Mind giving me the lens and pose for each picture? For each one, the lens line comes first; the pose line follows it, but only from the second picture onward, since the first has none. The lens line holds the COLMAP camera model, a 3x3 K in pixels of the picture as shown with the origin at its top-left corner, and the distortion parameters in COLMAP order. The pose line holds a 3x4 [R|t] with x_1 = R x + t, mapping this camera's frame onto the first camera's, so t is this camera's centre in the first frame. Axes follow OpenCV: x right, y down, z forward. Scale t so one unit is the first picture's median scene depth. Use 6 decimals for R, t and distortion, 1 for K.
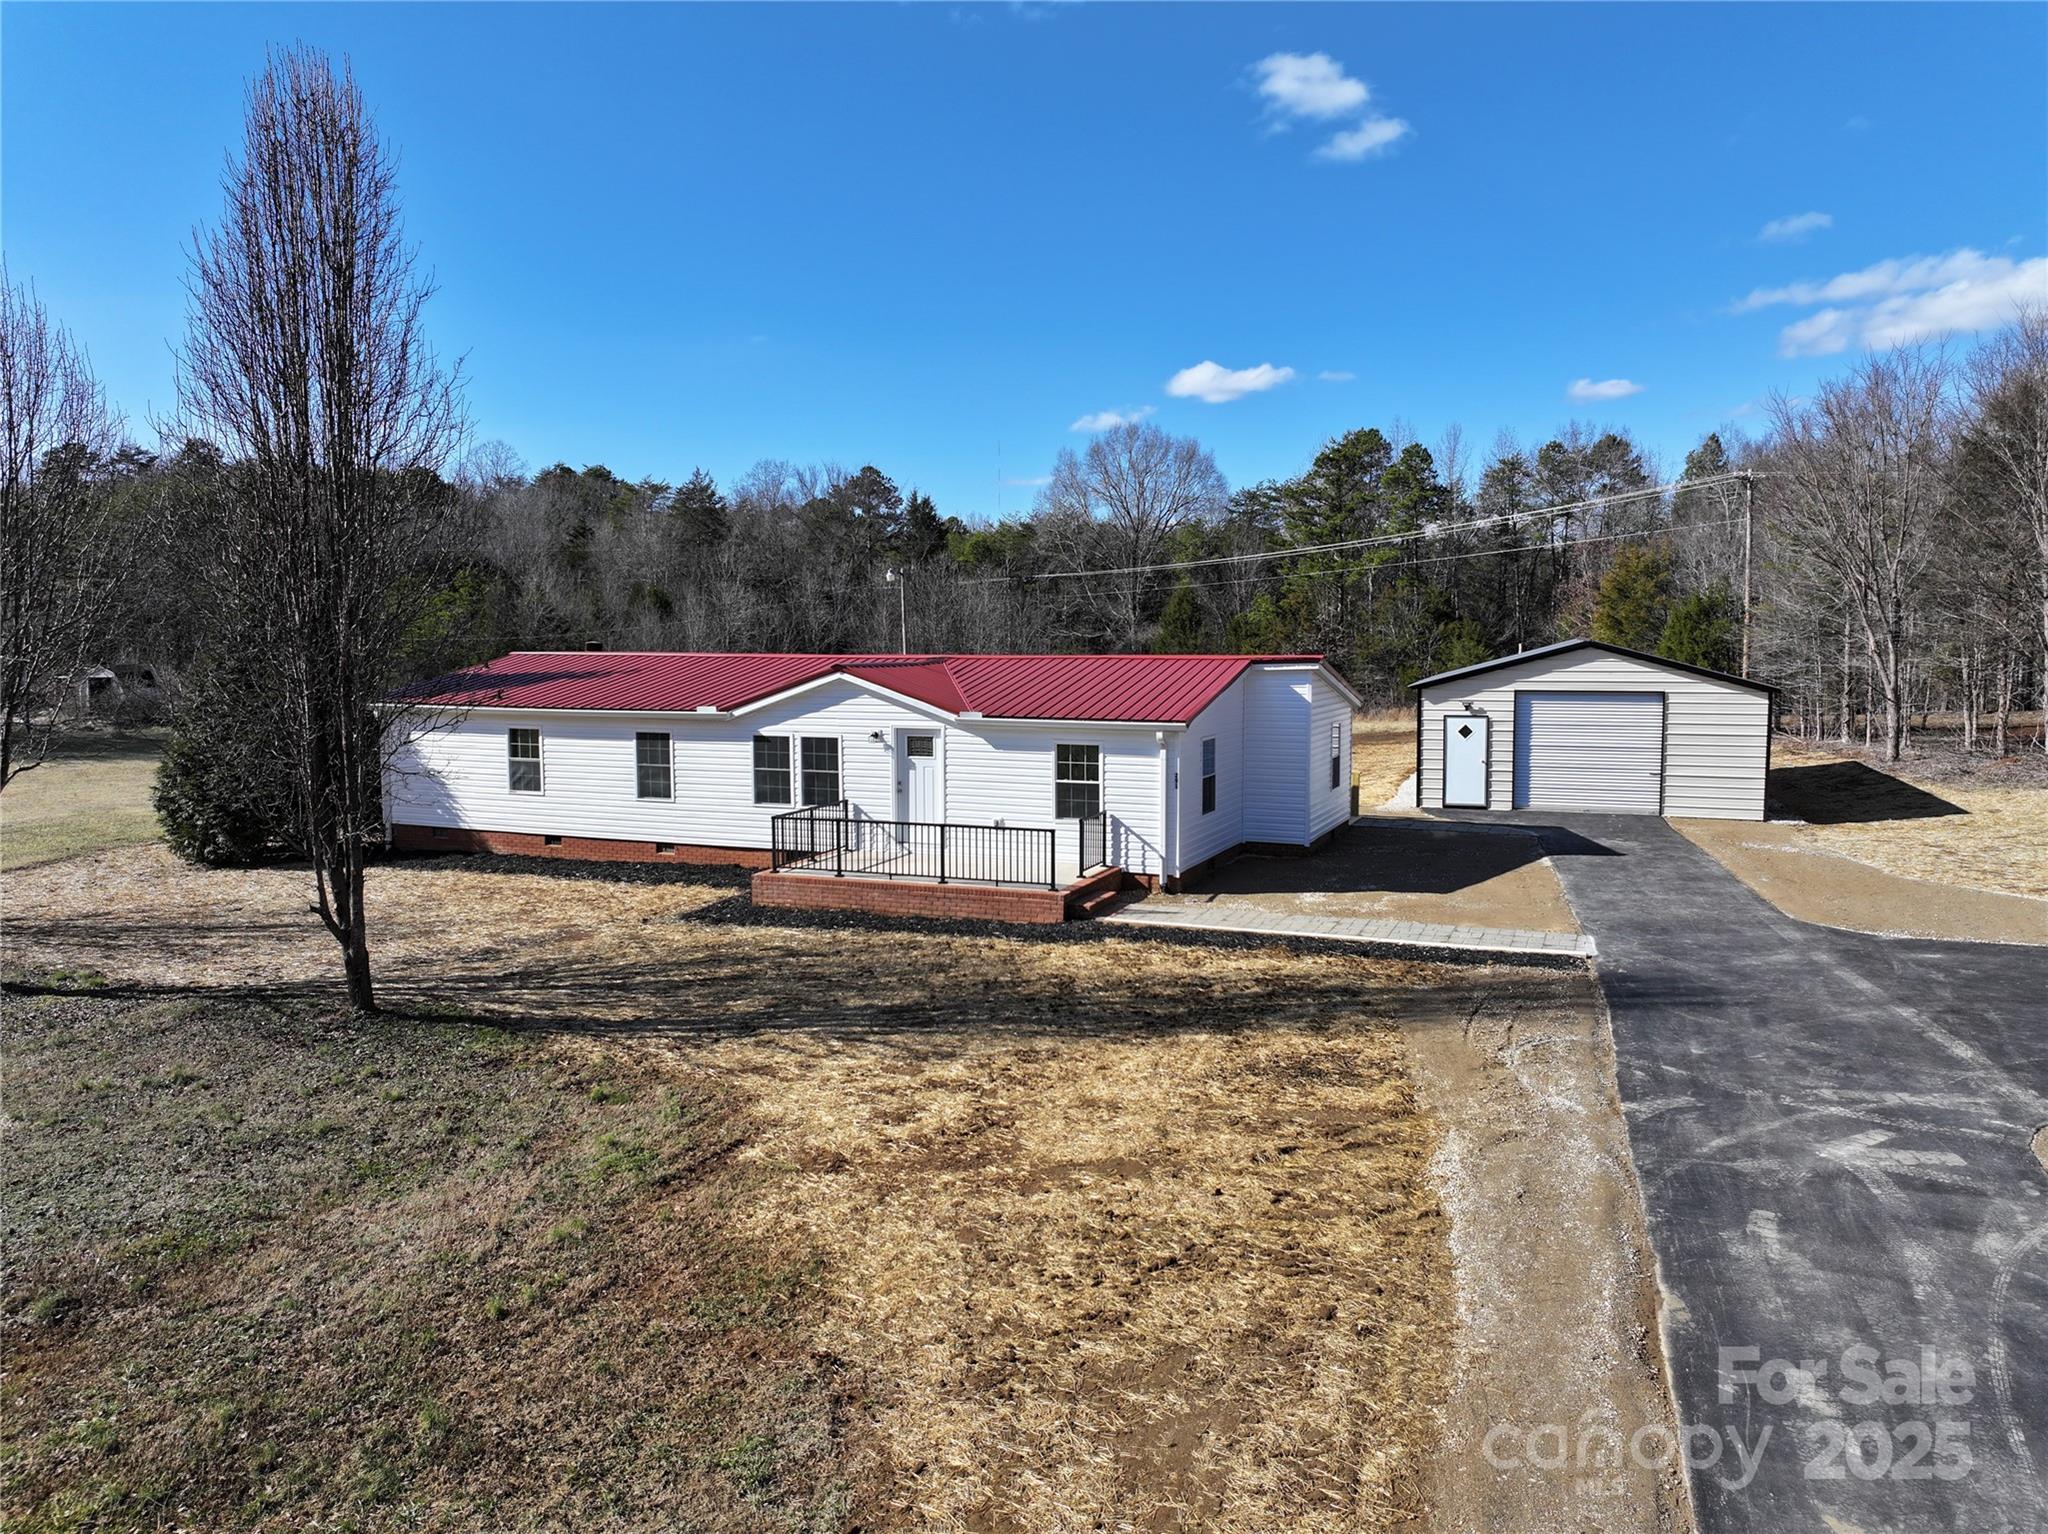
lens RADIAL K [[1449.3, 0, 1035.9], [0, 1449.3, 759.6], [0, 0, 1]] dist [-0.007345, 0.026888]
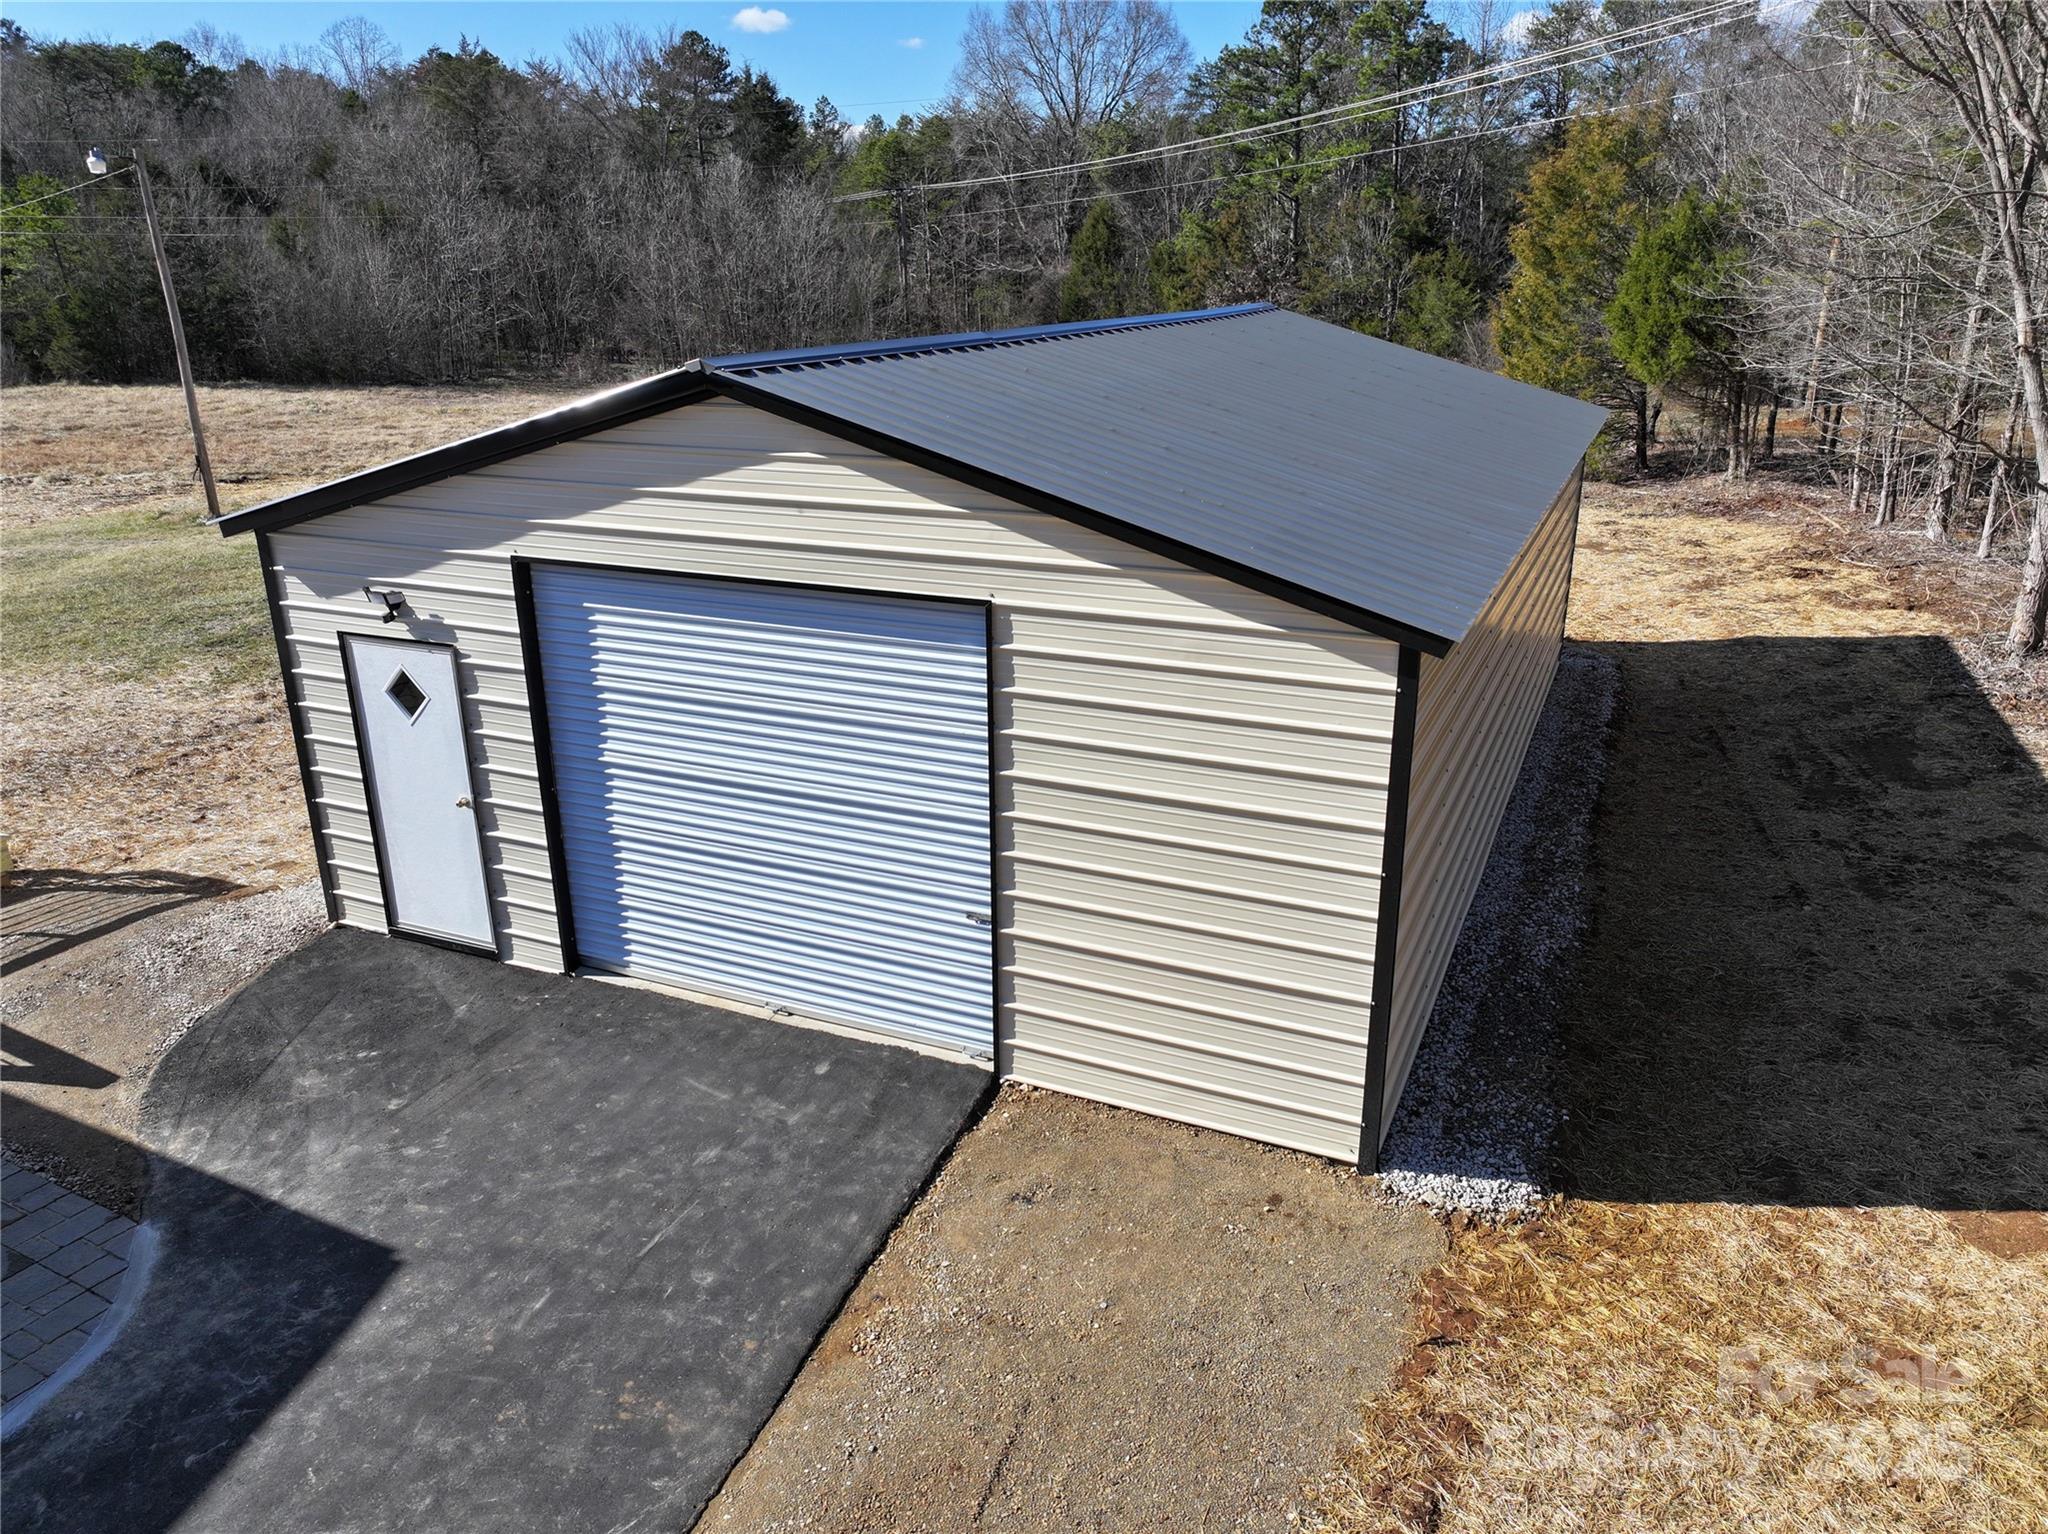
lens RADIAL K [[1449.3, 0, 1038.7], [0, 1449.3, 769.6], [0, 0, 1]] dist [-0.007345, 0.026888]
pose [[0.997692, 0.019996, -0.064890, 0.494462], [-0.003294, 0.968781, 0.247896, -0.084739], [0.067821, -0.247111, 0.966611, 0.834960]]
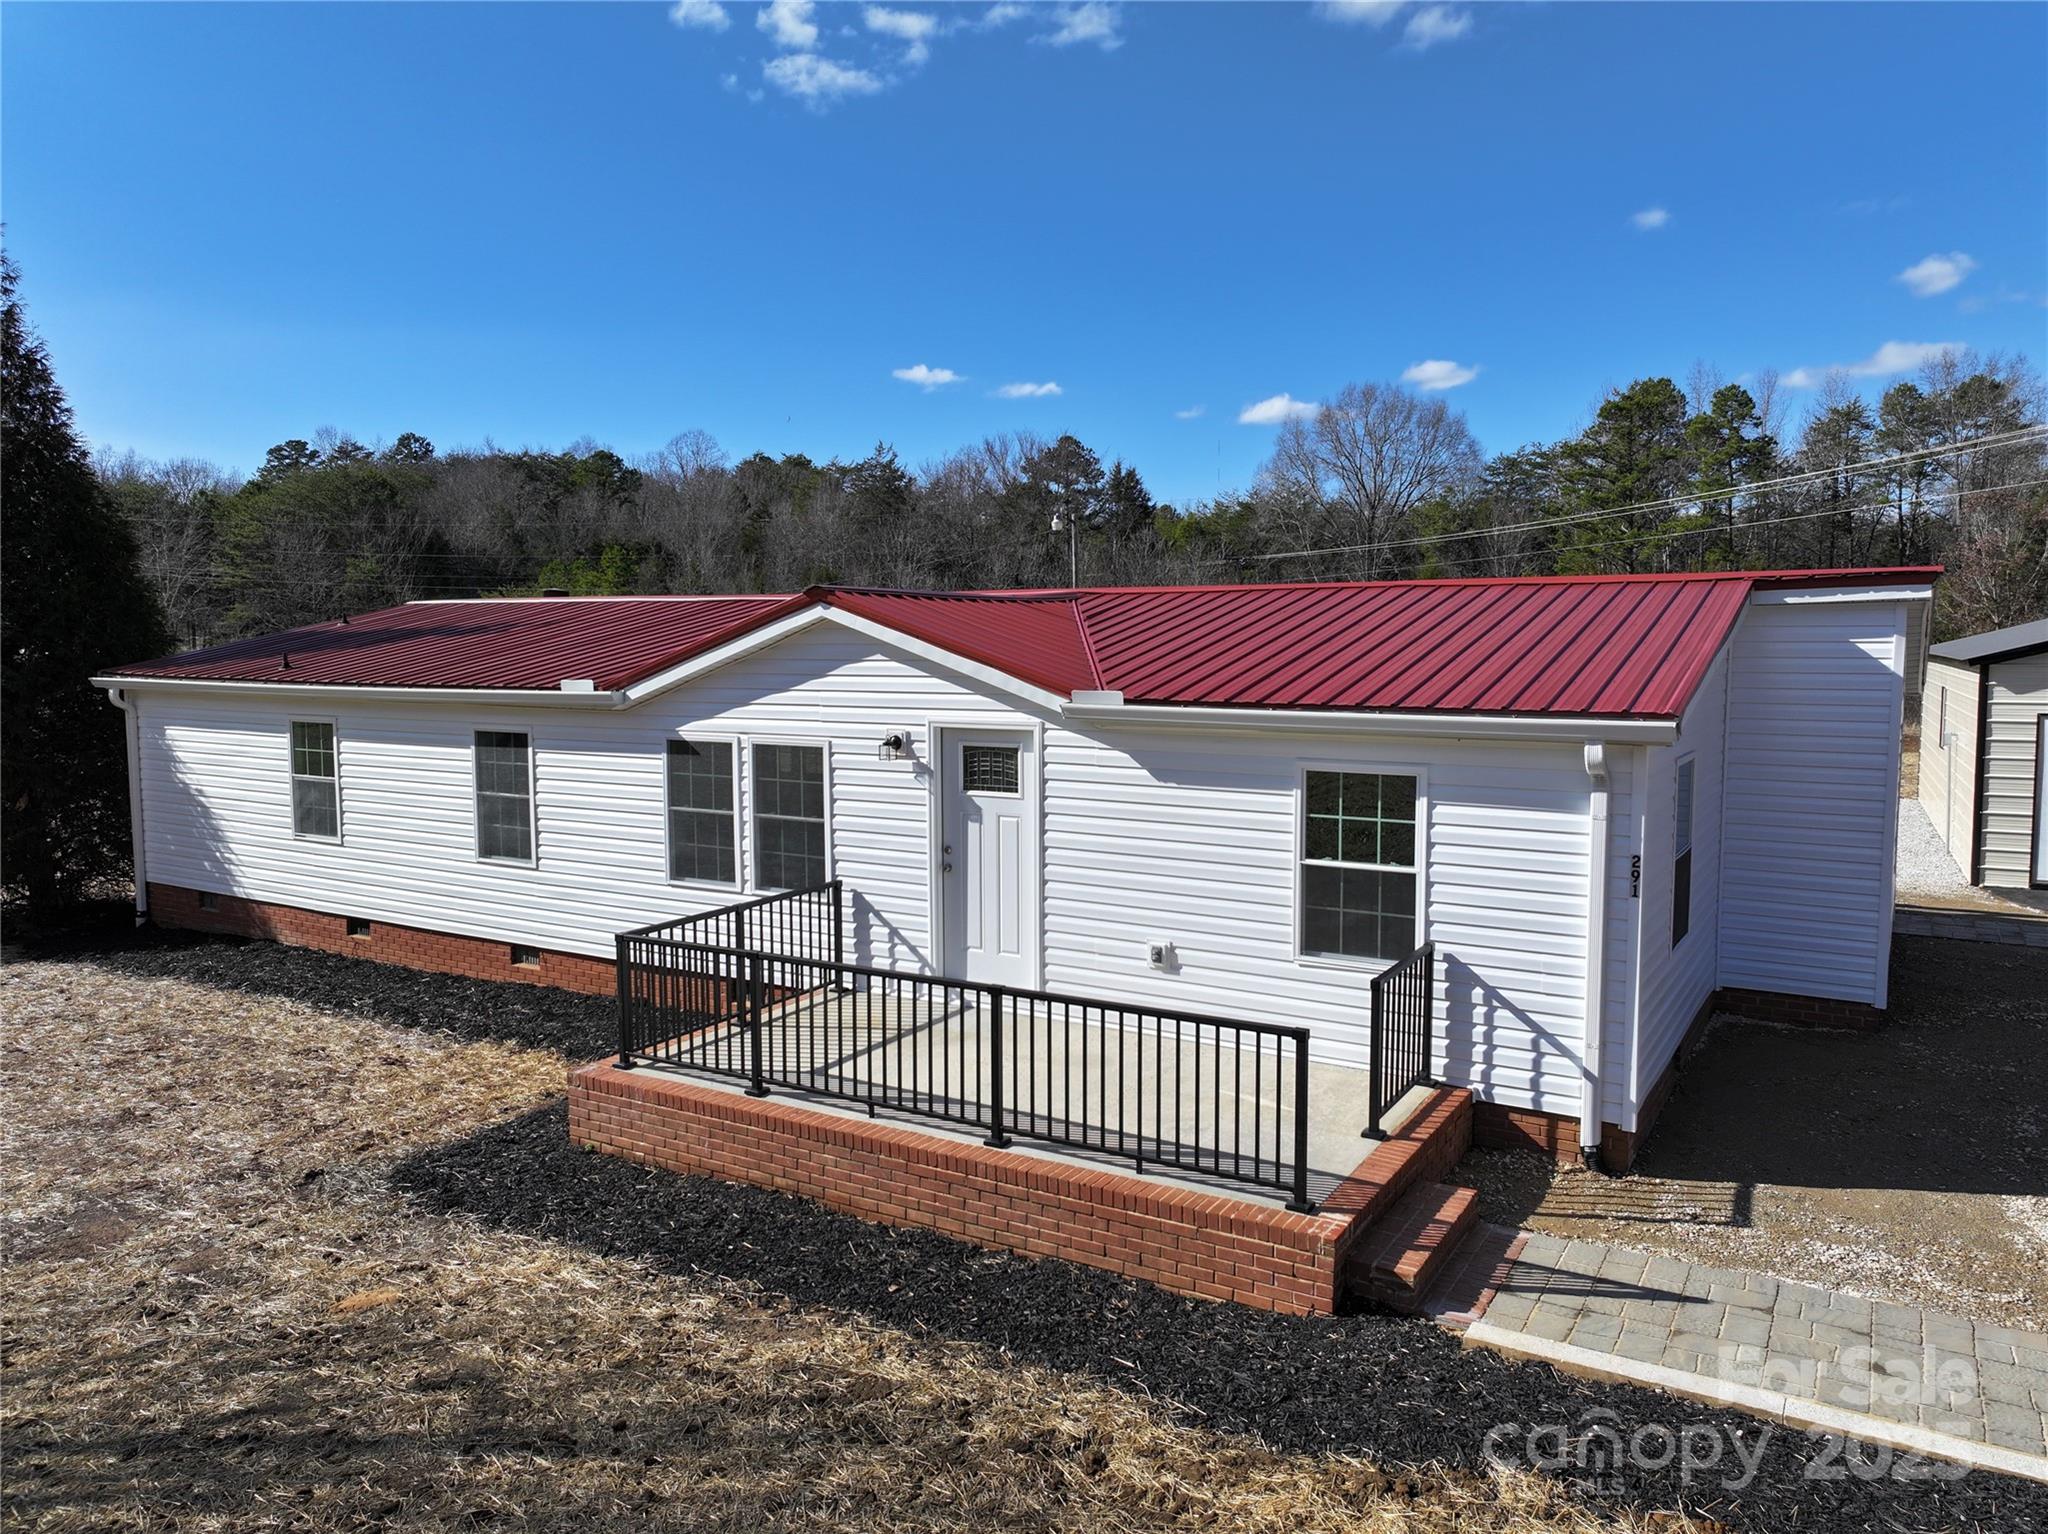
lens RADIAL K [[1449.3, 0, 1031.4], [0, 1449.3, 757.5], [0, 0, 1]] dist [-0.007345, 0.026888]
pose [[0.988453, 0.012887, -0.150980, -0.000412], [-0.013306, 0.999910, -0.001766, -0.010244], [0.150944, 0.003755, 0.988535, 0.480477]]
